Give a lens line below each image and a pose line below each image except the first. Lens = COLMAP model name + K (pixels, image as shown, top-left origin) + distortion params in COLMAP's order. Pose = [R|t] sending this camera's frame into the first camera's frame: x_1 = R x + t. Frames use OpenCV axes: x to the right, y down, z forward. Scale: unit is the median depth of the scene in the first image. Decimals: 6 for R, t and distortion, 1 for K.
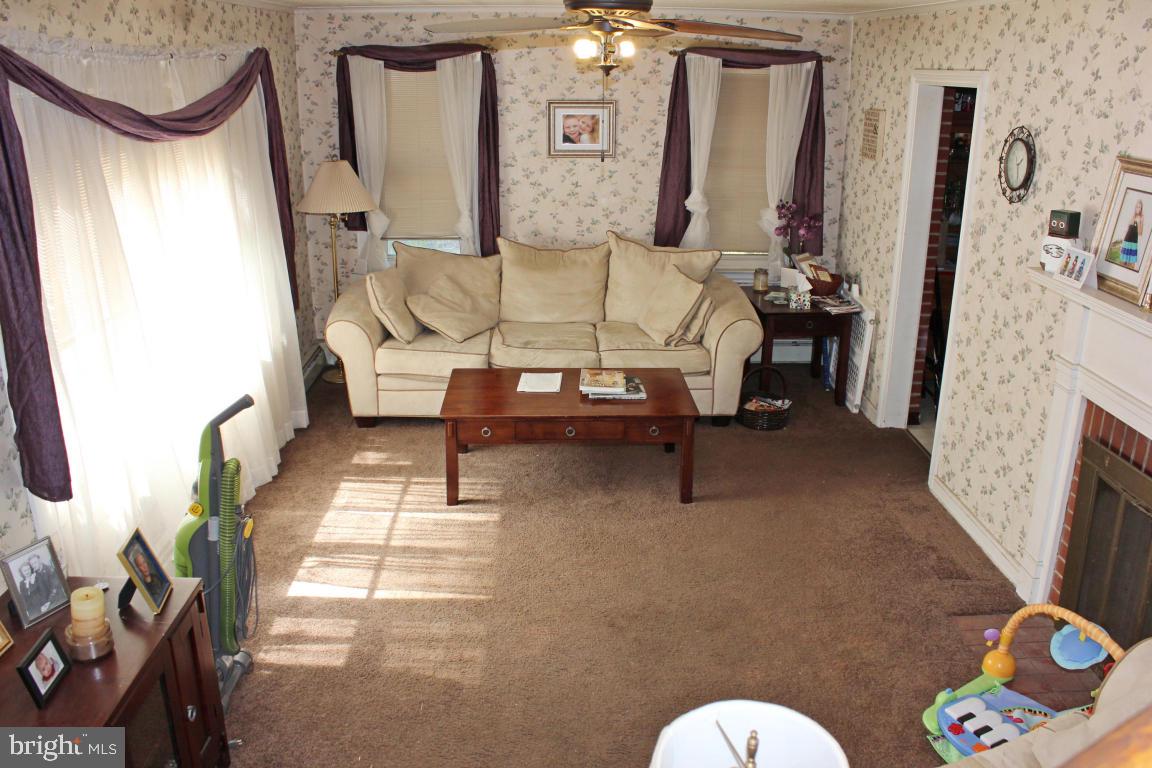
lens RADIAL K [[955.9, 0, 584.1], [0, 955.9, 381.8], [0, 0, 1]] dist [-0.171444, 0.152150]
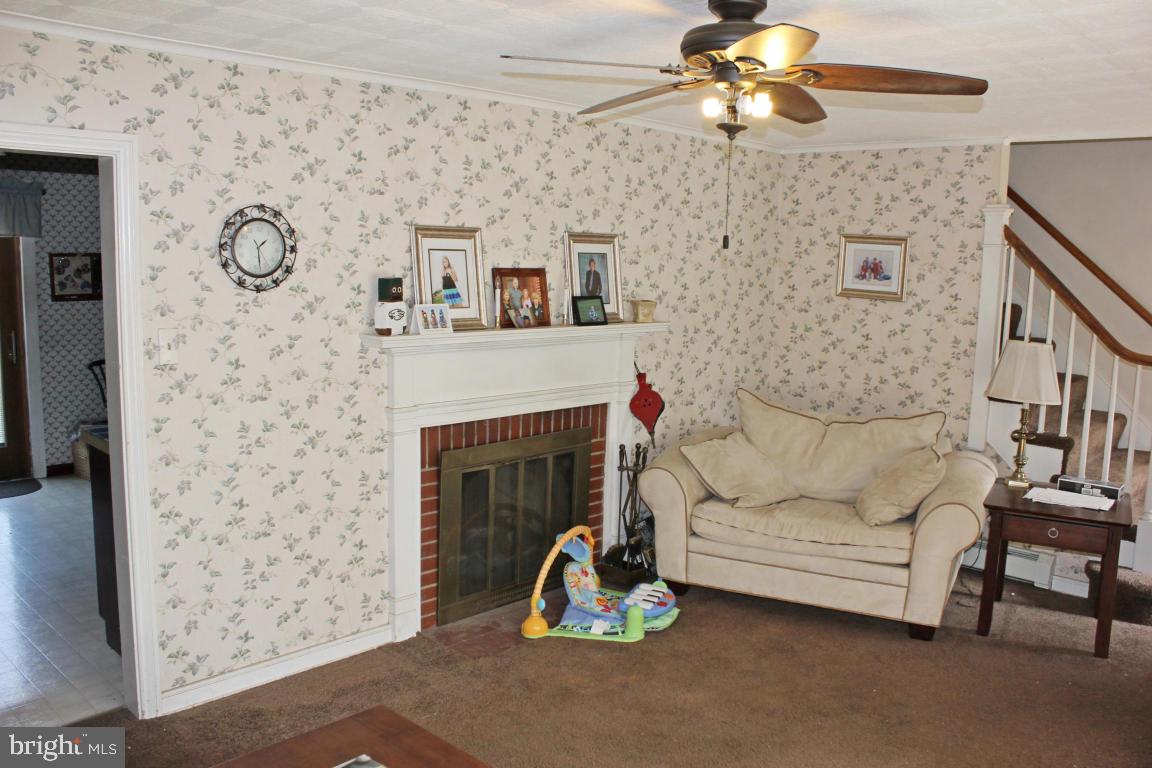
lens RADIAL K [[955.9, 0, 584.1], [0, 955.9, 381.8], [0, 0, 1]] dist [-0.171444, 0.152150]
pose [[-0.707462, -0.120420, 0.696417, -0.456525], [0.196850, 0.912810, 0.357810, -0.444790], [-0.678784, 0.390227, -0.622074, 1.643772]]
